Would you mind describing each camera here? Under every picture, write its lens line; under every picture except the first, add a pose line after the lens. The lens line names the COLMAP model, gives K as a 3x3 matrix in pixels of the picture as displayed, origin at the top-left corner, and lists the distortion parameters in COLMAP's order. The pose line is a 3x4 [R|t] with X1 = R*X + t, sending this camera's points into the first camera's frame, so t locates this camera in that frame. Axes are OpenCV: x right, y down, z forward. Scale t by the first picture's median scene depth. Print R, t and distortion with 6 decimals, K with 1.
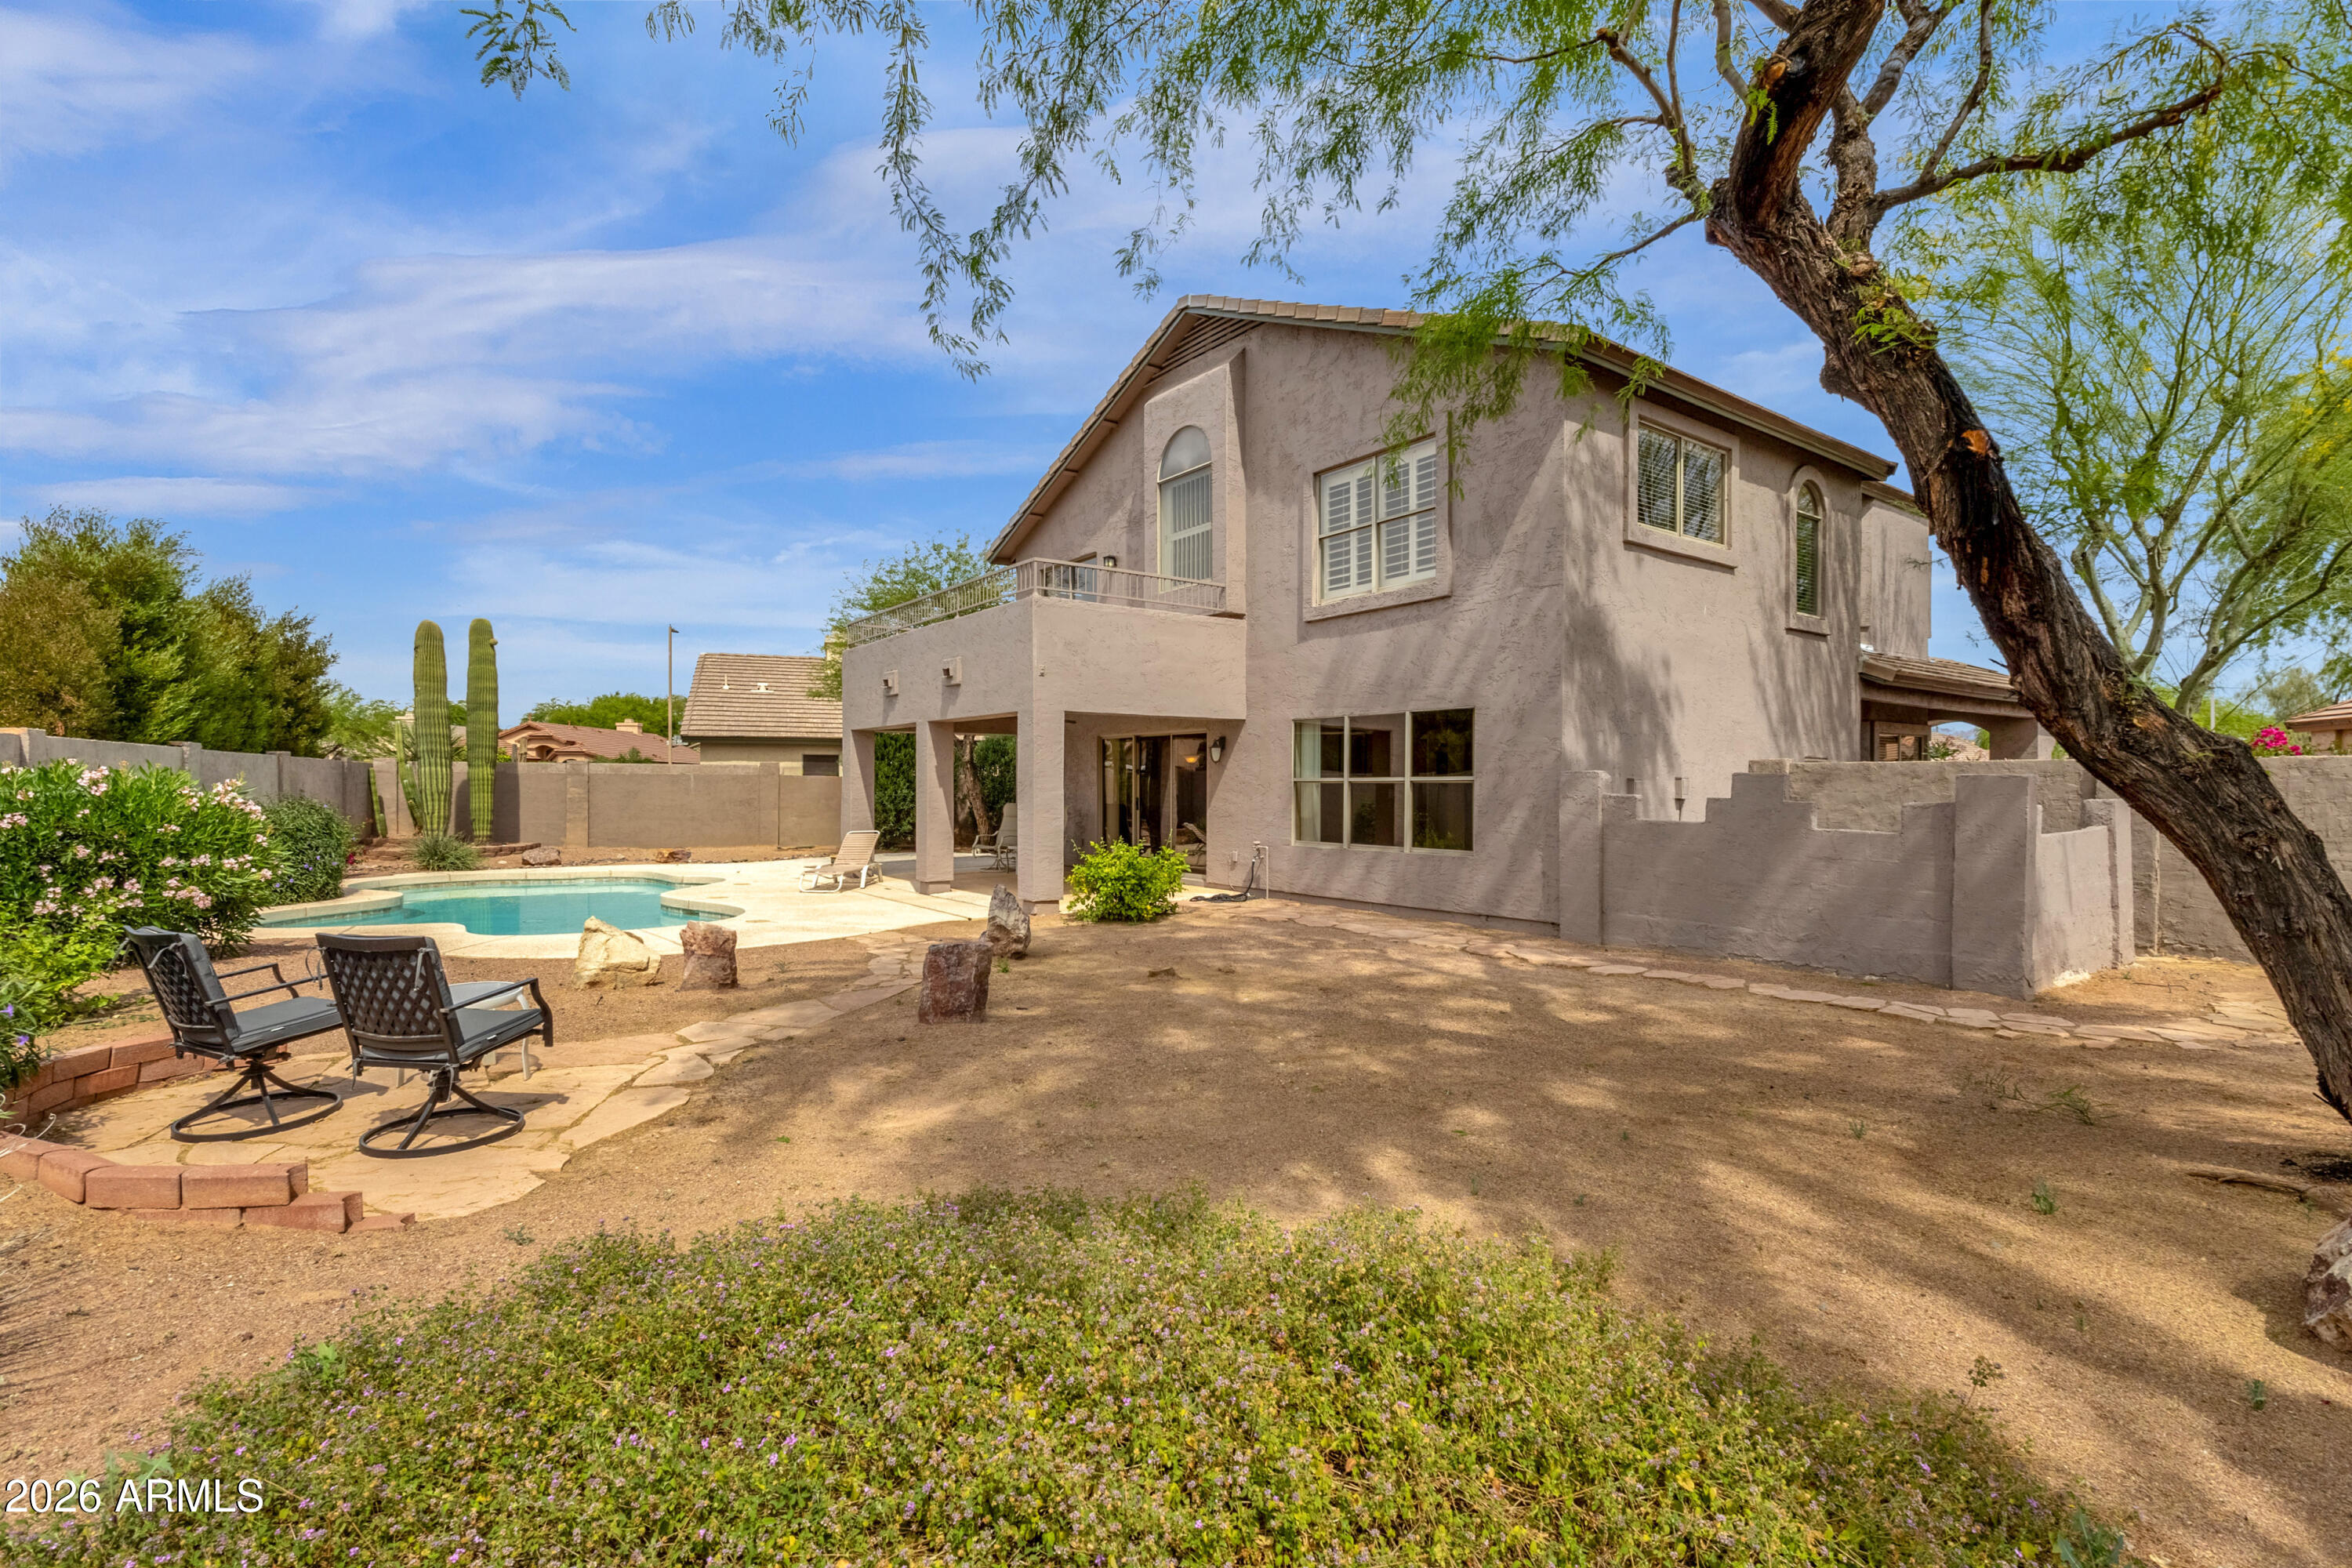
lens RADIAL K [[1082.8, 0, 1185.9], [0, 1082.8, 791.8], [0, 0, 1]] dist [0.004632, 0.000472]
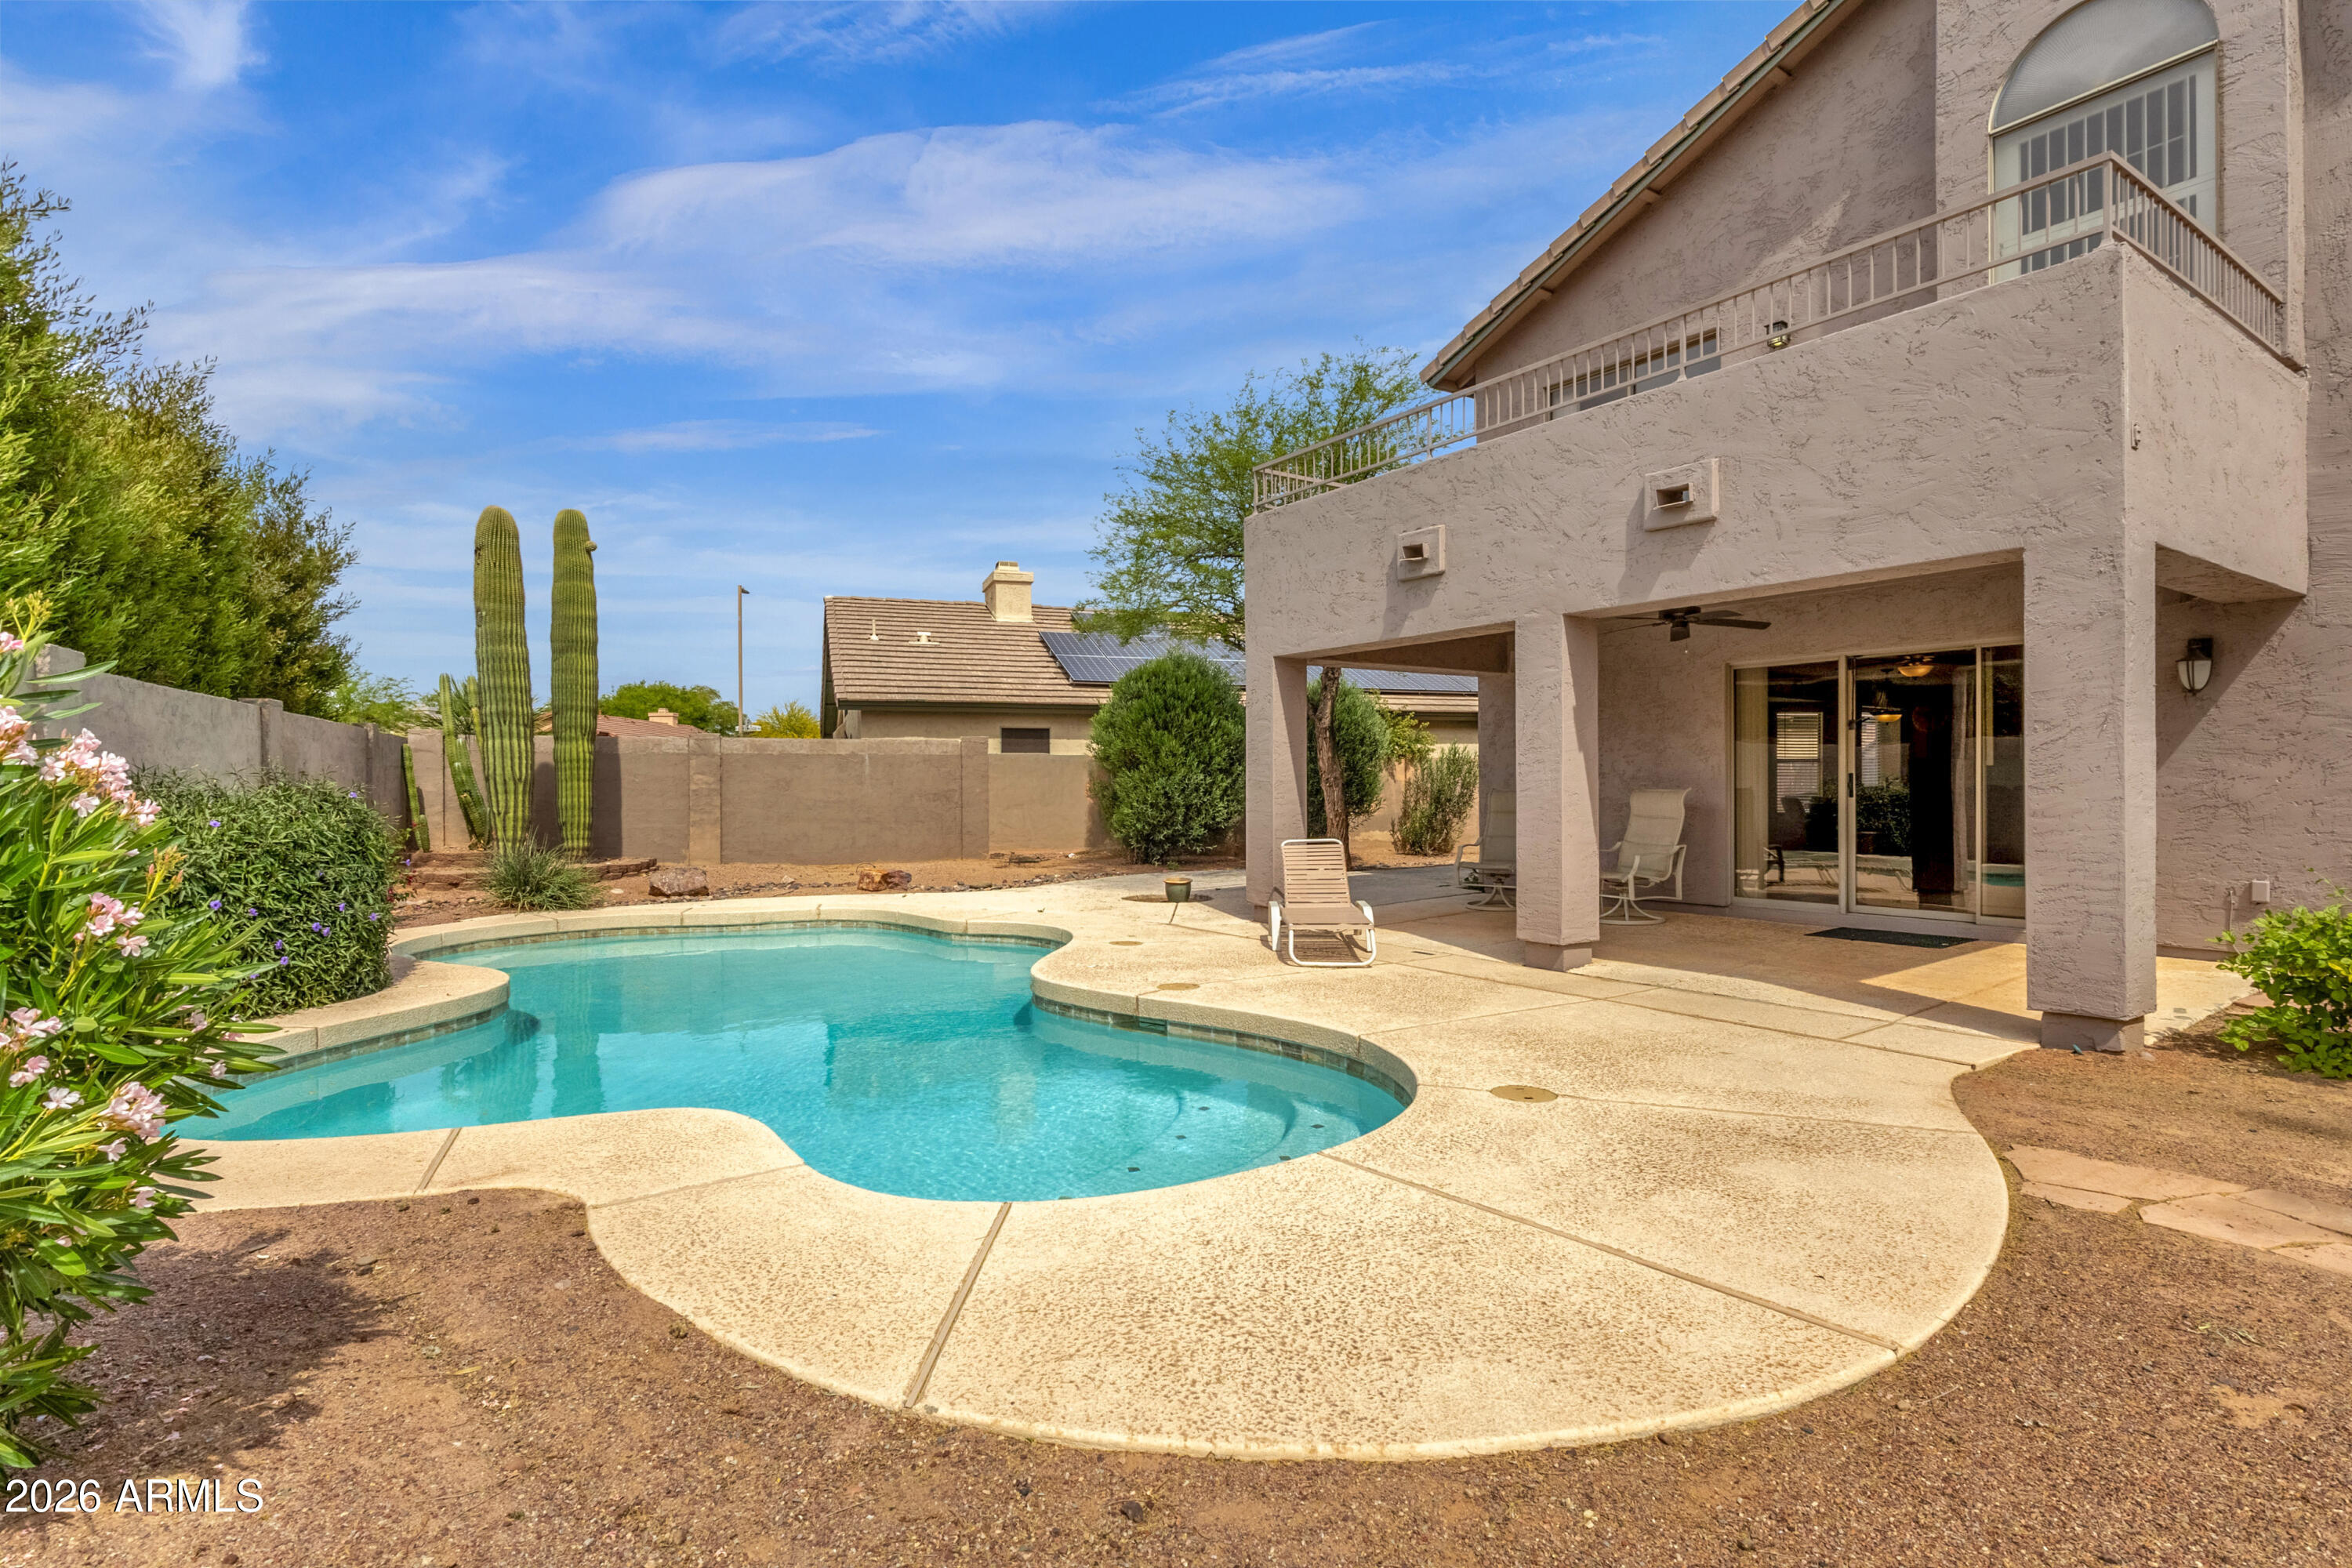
lens RADIAL K [[1137.5, 0, 1178.0], [0, 1137.5, 803.6], [0, 0, 1]] dist [0.002747, -0.001224]
pose [[0.999656, -0.005565, -0.025620, -0.295681], [0.005834, 0.999928, 0.010448, 0.009906], [0.025560, -0.010594, 0.999617, 0.361348]]
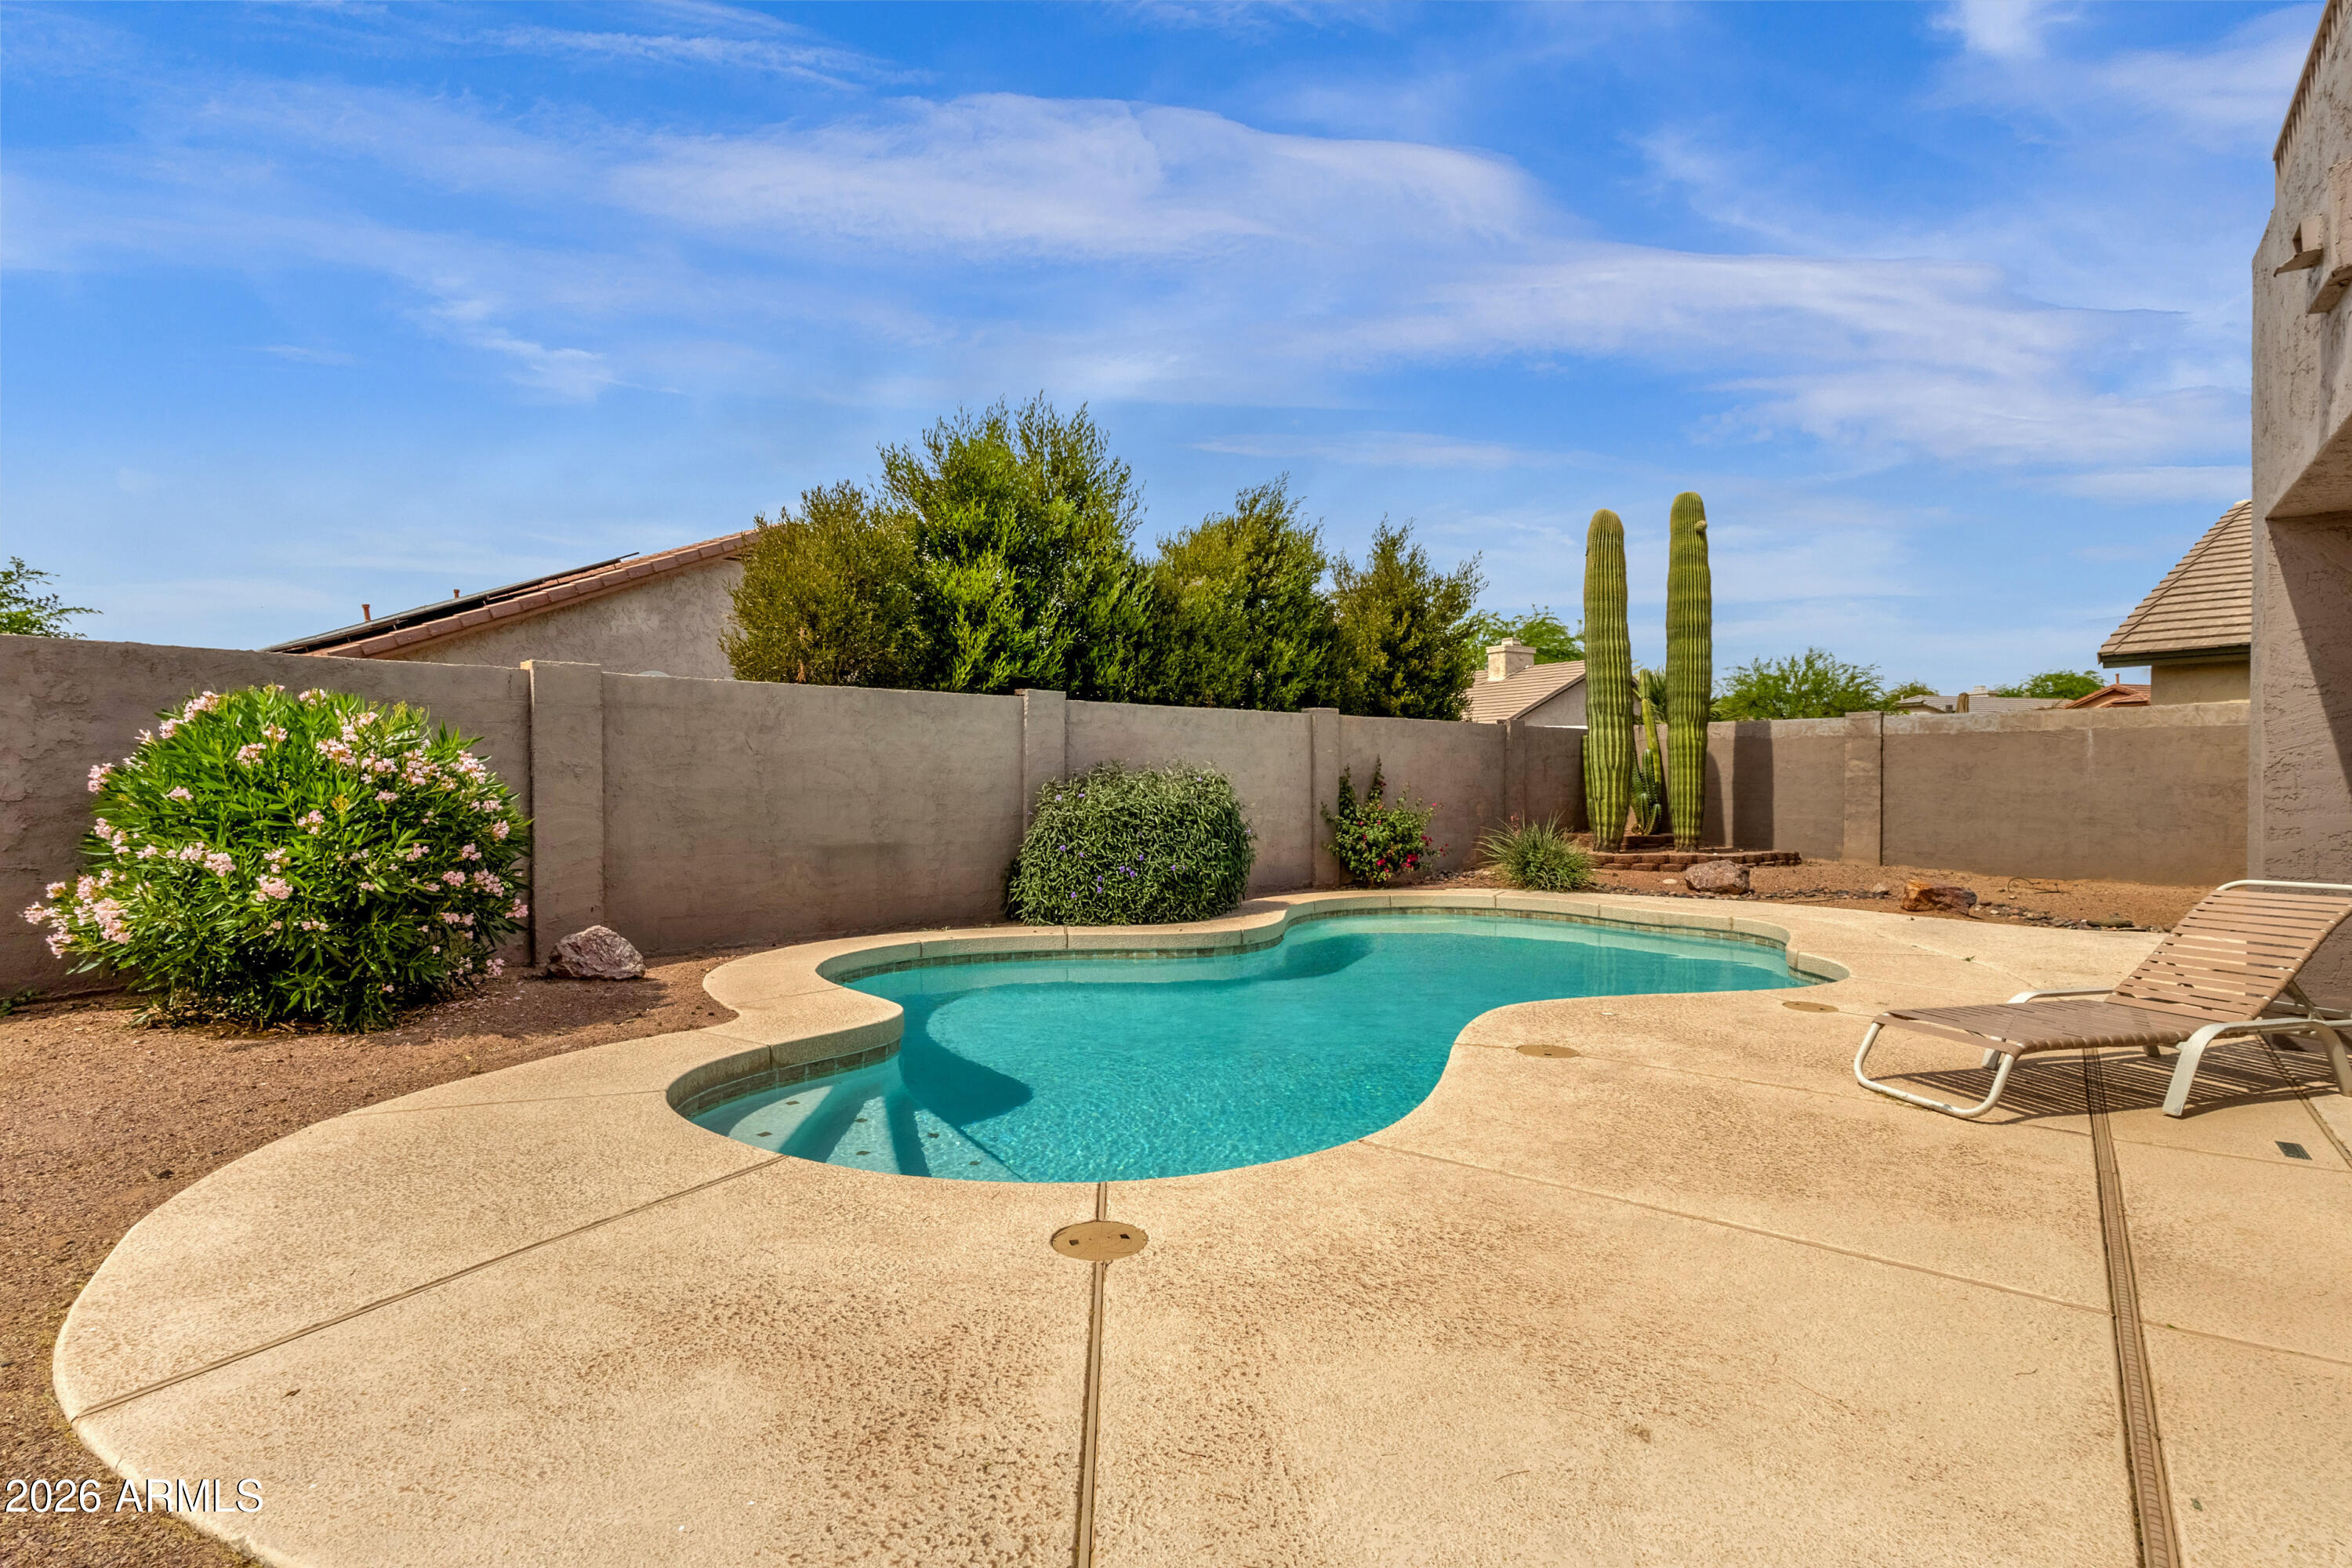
lens RADIAL K [[1178.8, 0, 1184.9], [0, 1178.8, 788.6], [0, 0, 1]] dist [0.000669, 0.000509]
pose [[0.293402, 0.005356, -0.955974, -0.082778], [-0.003186, 0.999984, 0.004625, 0.011184], [0.955984, 0.001688, 0.293414, 0.555361]]
